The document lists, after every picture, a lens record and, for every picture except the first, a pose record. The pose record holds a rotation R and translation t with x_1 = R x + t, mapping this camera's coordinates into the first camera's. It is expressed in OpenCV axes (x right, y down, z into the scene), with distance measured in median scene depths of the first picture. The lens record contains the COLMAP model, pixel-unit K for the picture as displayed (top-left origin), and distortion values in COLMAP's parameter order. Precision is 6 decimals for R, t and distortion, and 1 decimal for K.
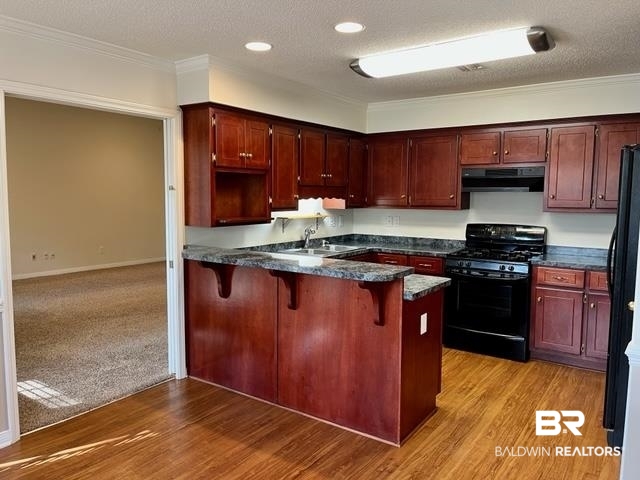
lens RADIAL K [[487.1, 0, 320.2], [0, 487.1, 239.8], [0, 0, 1]] dist [0.062333, -0.074575]
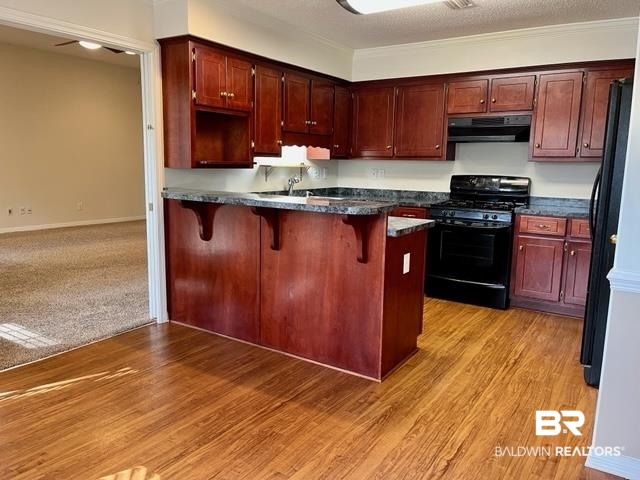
lens RADIAL K [[487.1, 0, 319.3], [0, 487.1, 239.2], [0, 0, 1]] dist [0.062333, -0.074575]
pose [[0.999478, 0.008168, 0.031245, 0.001148], [-0.010058, 0.998097, 0.060833, 0.049314], [-0.030688, -0.061116, 0.997659, 0.011212]]
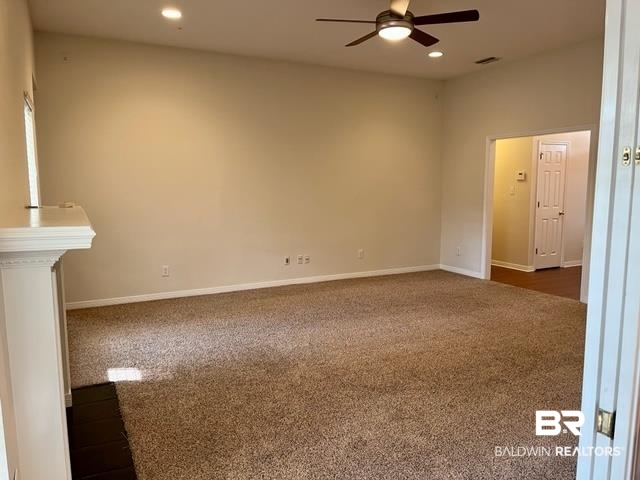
lens RADIAL K [[487.1, 0, 321.0], [0, 487.1, 239.9], [0, 0, 1]] dist [0.062333, -0.074575]
pose [[0.881195, 0.046087, -0.470501, -0.302363], [-0.034790, 0.998860, 0.032682, -0.060635], [0.471471, -0.012430, 0.881794, 0.629623]]
